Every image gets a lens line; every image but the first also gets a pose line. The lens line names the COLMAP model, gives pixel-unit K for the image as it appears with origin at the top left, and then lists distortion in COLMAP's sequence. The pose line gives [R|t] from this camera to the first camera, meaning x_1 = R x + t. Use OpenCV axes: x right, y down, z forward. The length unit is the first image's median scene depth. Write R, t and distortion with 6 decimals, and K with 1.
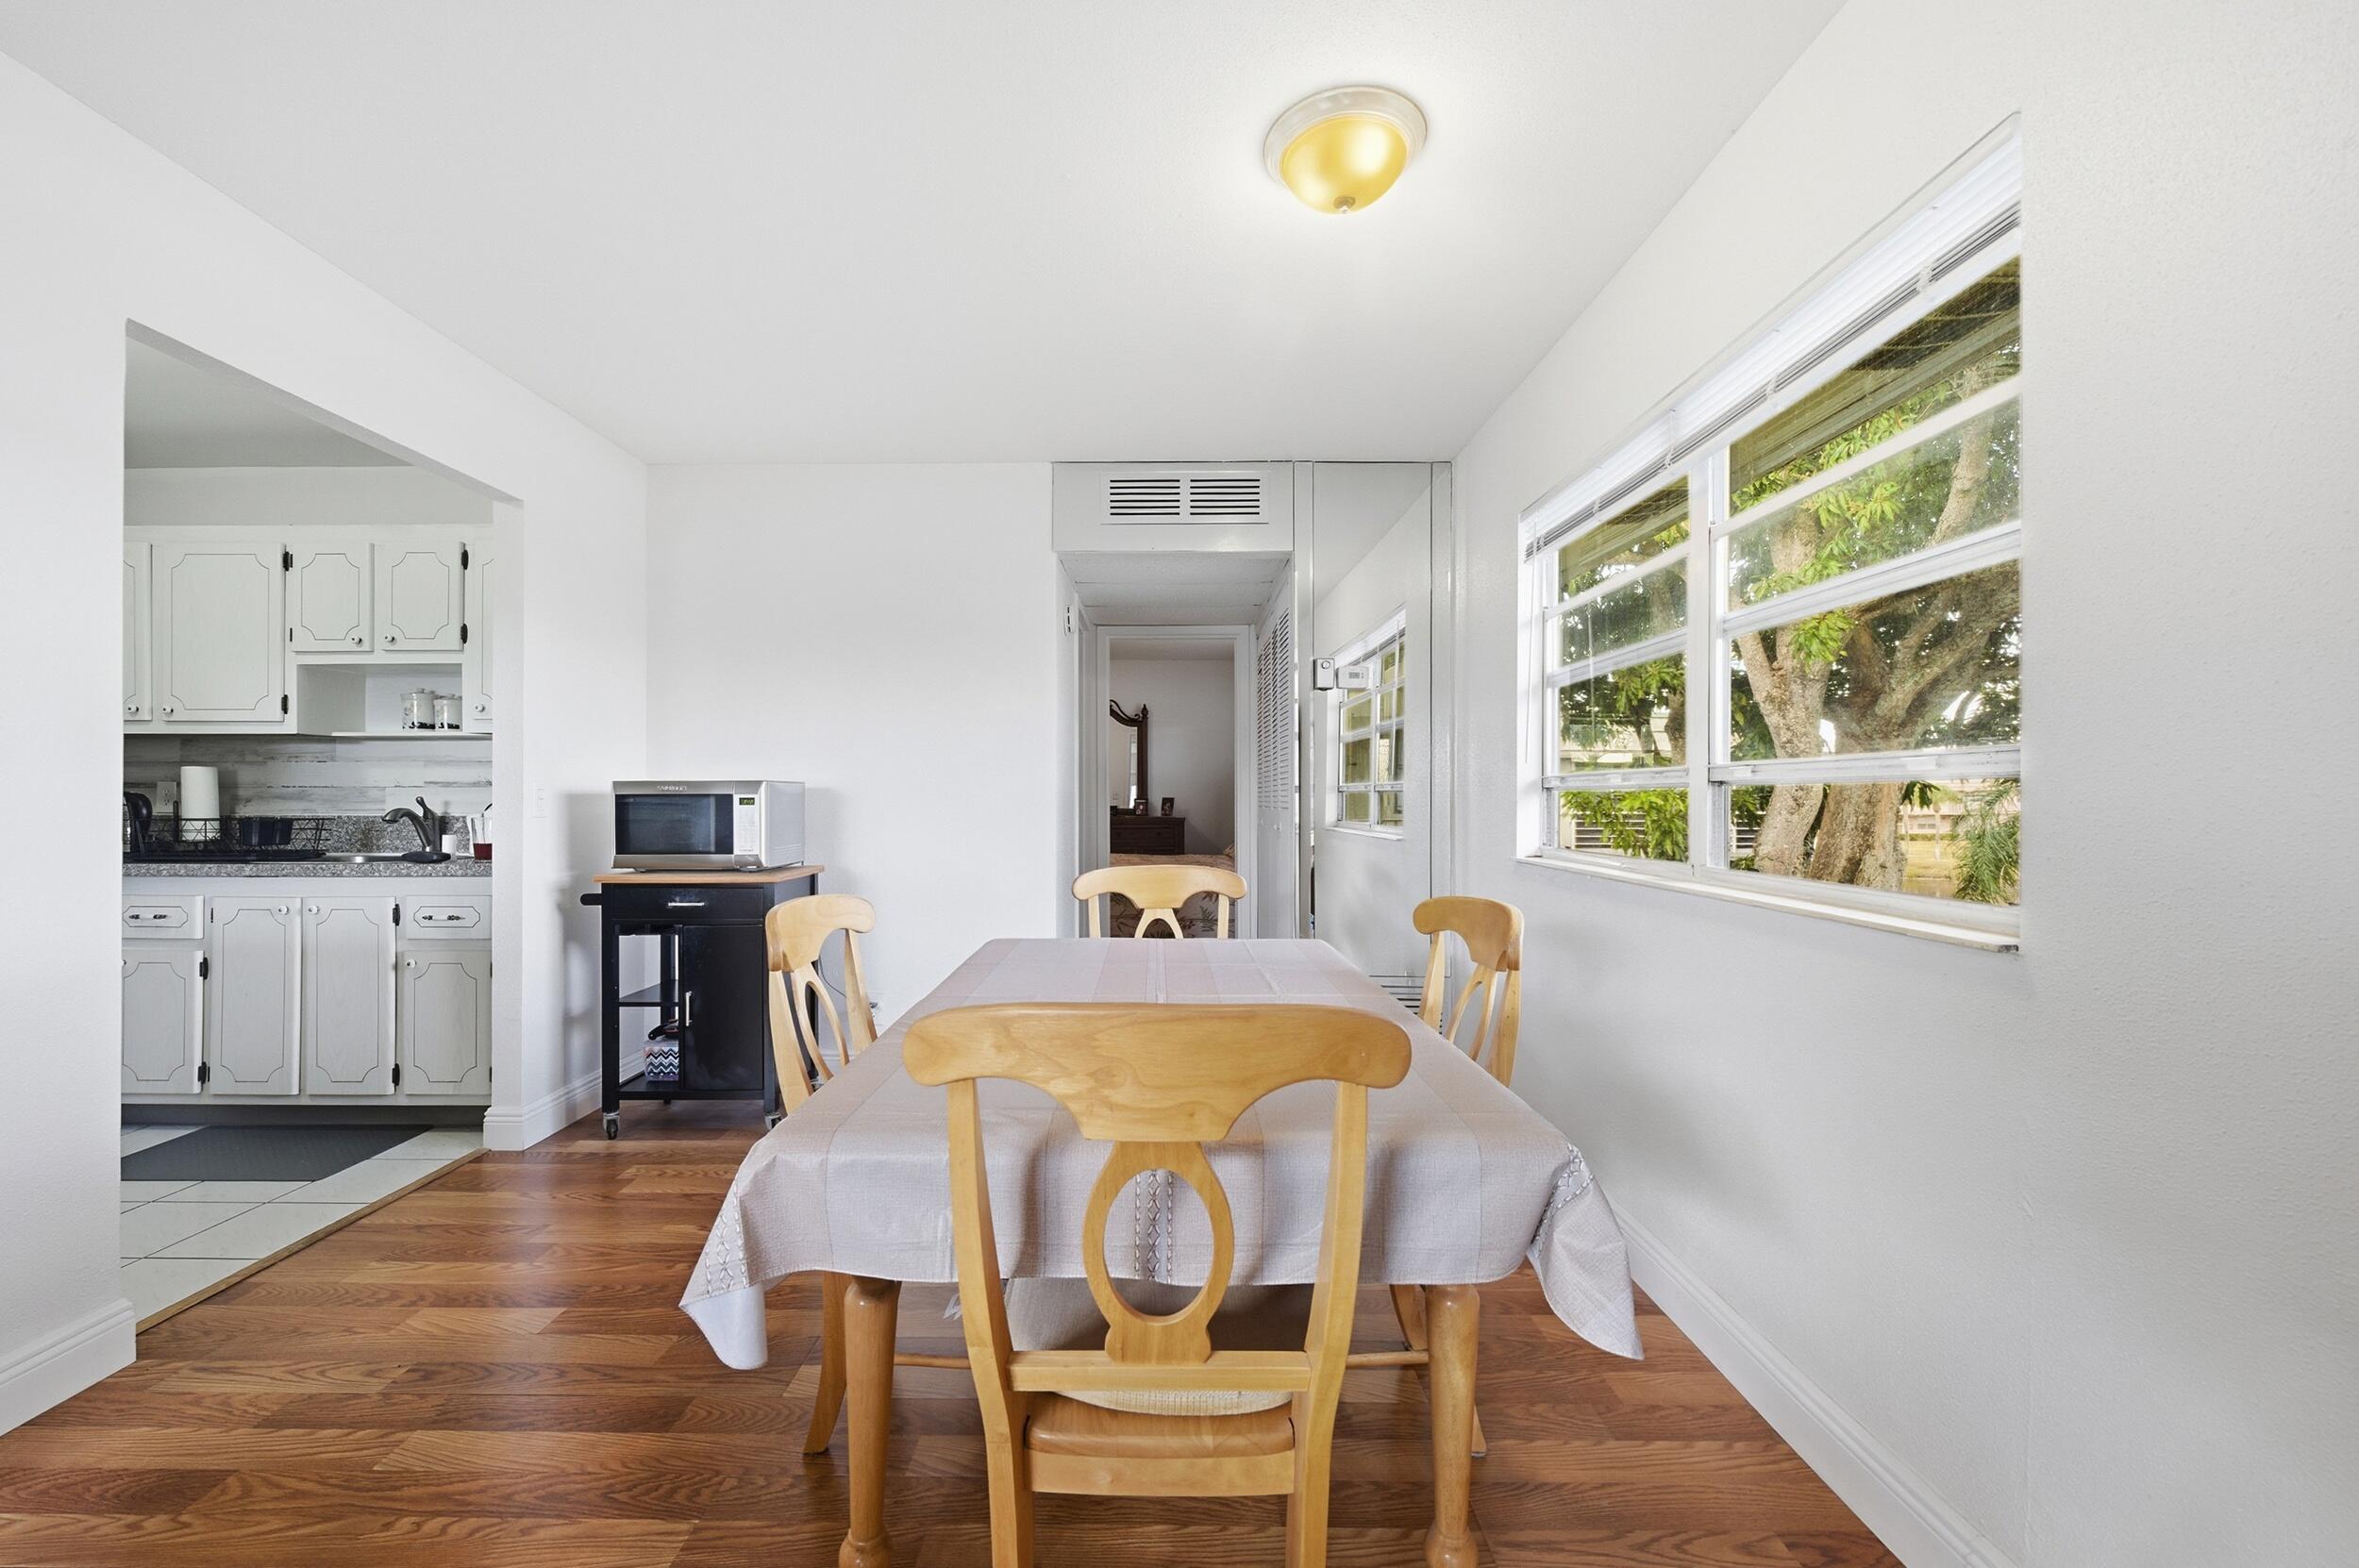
lens RADIAL K [[974.0, 0, 1174.3], [0, 974.0, 795.3], [0, 0, 1]] dist [0.005864, -0.002312]
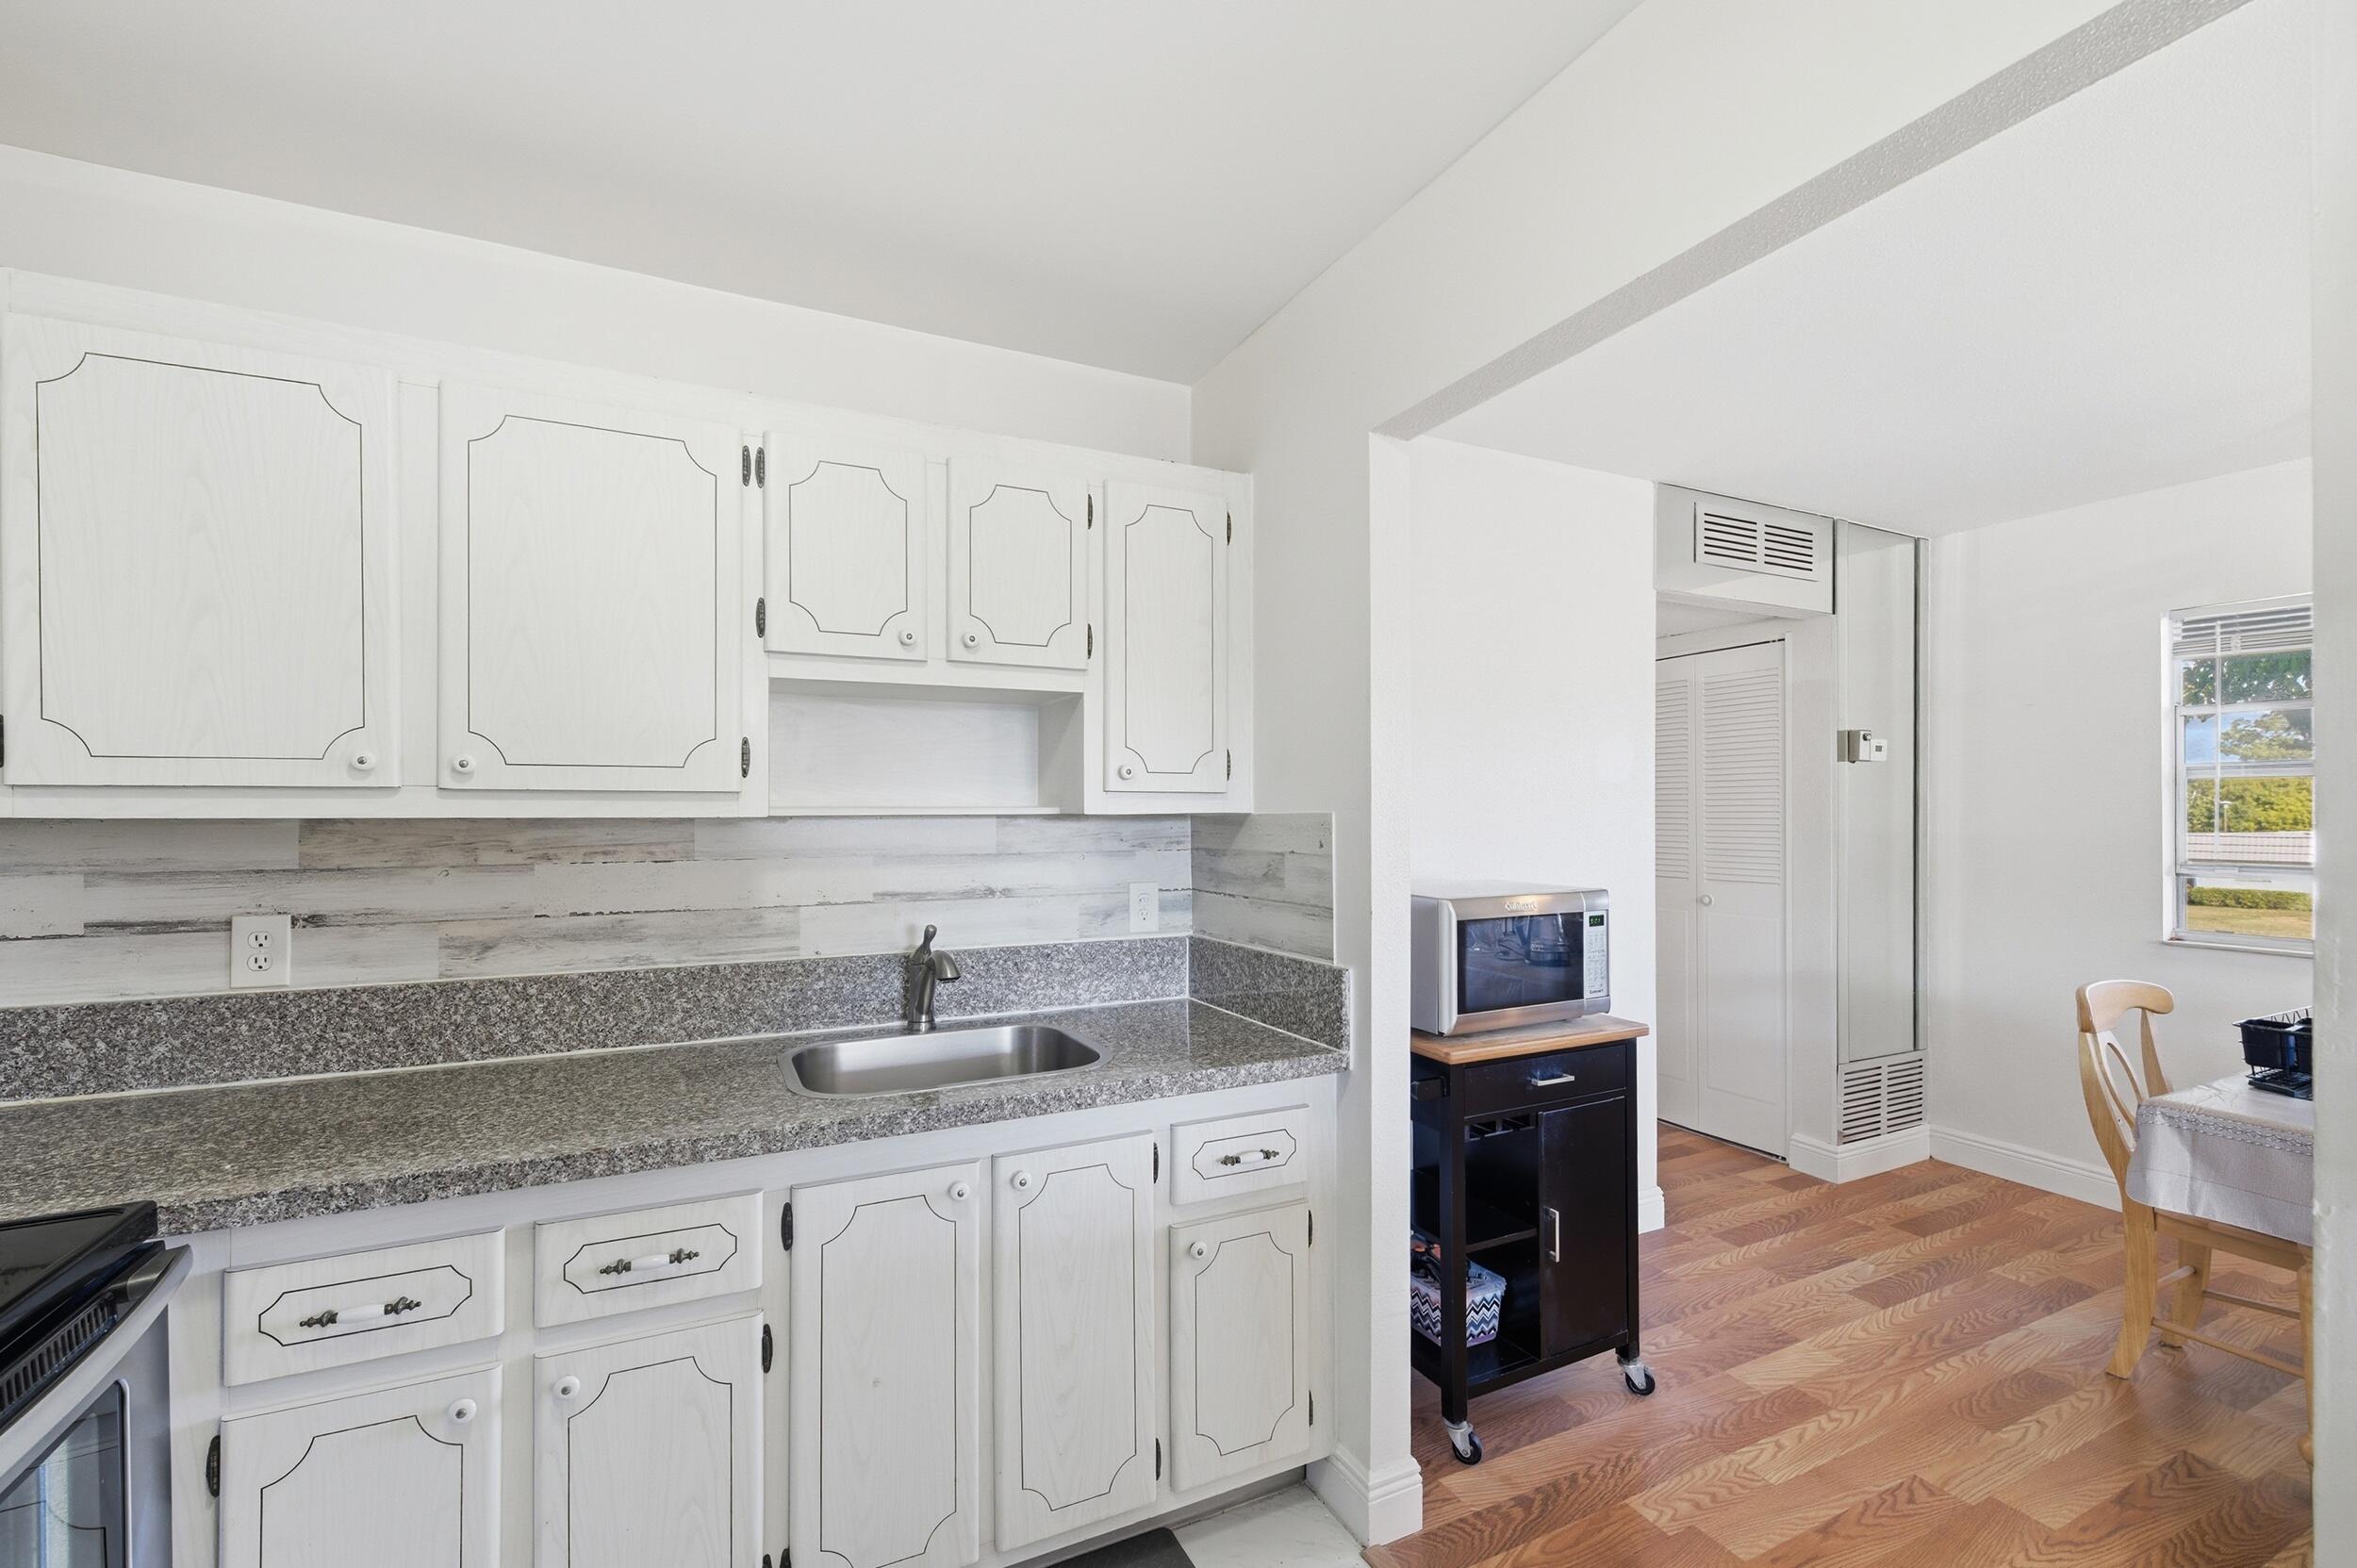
lens RADIAL K [[973.3, 0, 1151.9], [0, 973.3, 809.3], [0, 0, 1]] dist [0.005864, -0.002312]
pose [[0.899690, -0.000346, 0.436529, -0.939669], [-0.000783, 0.999997, 0.002408, -0.068382], [-0.436528, -0.002508, 0.899687, 0.469474]]
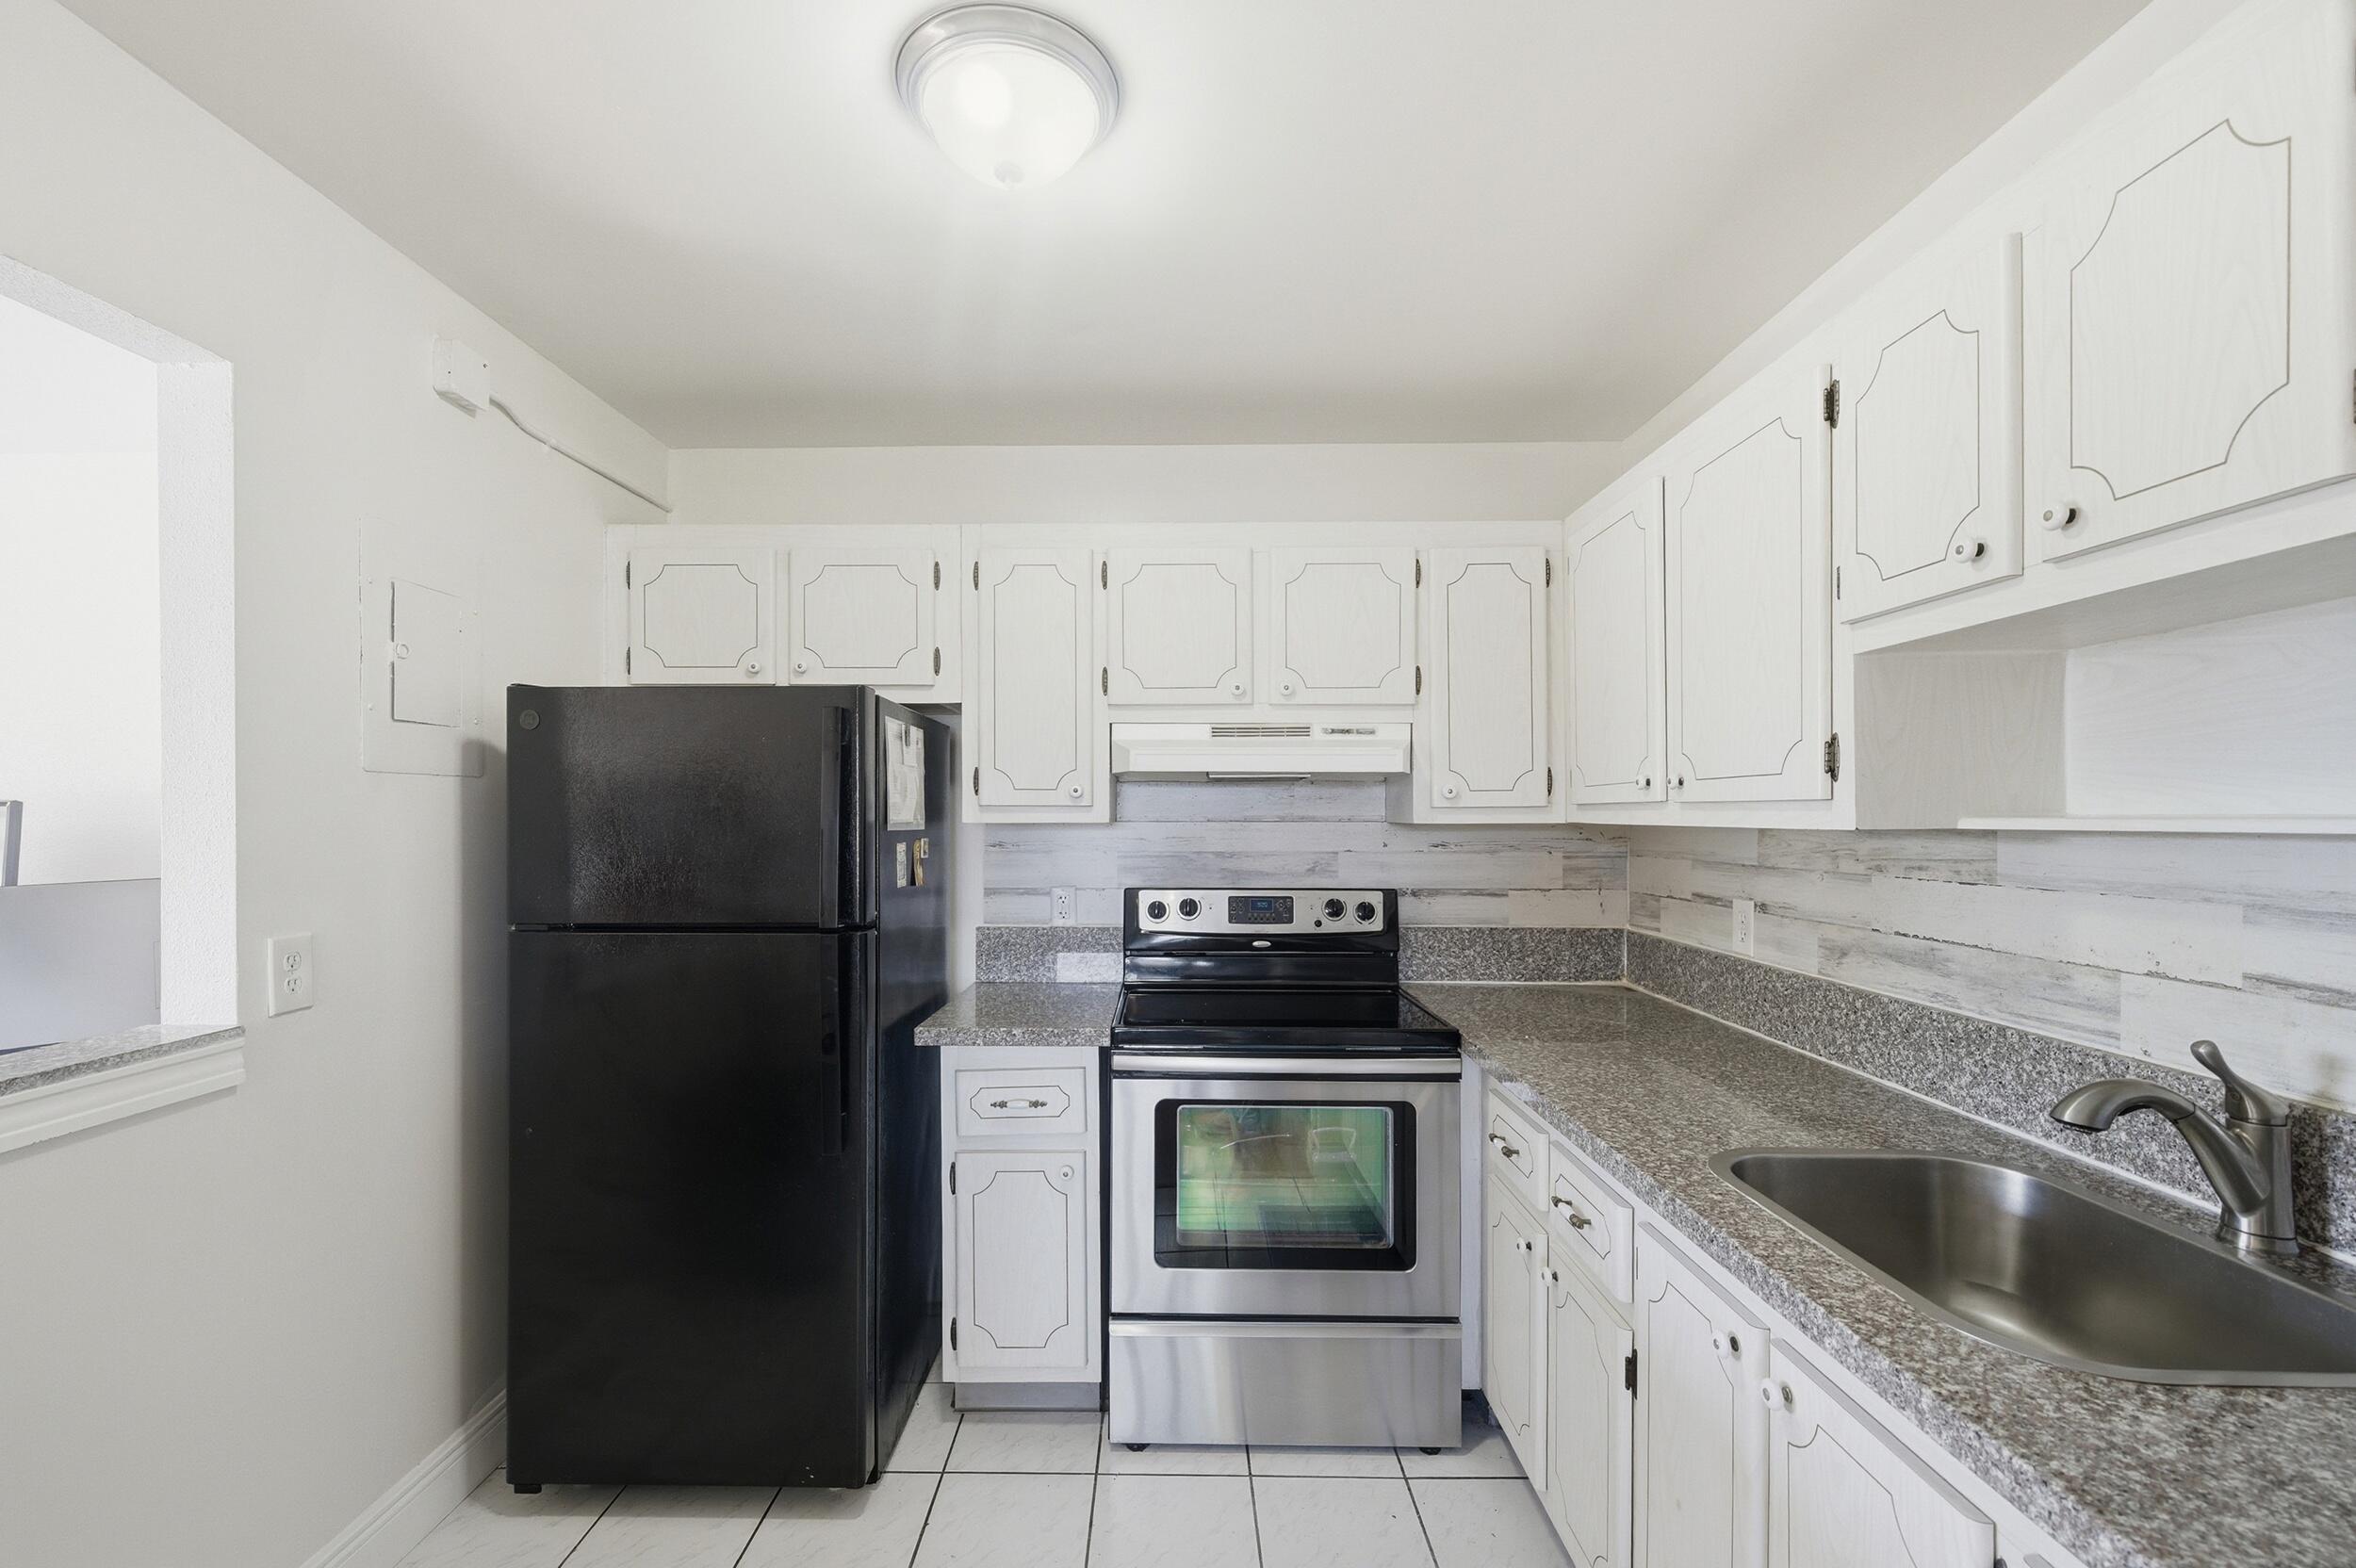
lens RADIAL K [[972.8, 0, 1144.5], [0, 972.8, 817.9], [0, 0, 1]] dist [0.005864, -0.002312]
pose [[-0.014912, 0.001895, -0.999887, -0.498193], [0.007466, 0.999971, 0.001784, -0.070697], [0.999861, -0.007439, -0.014925, 0.718551]]
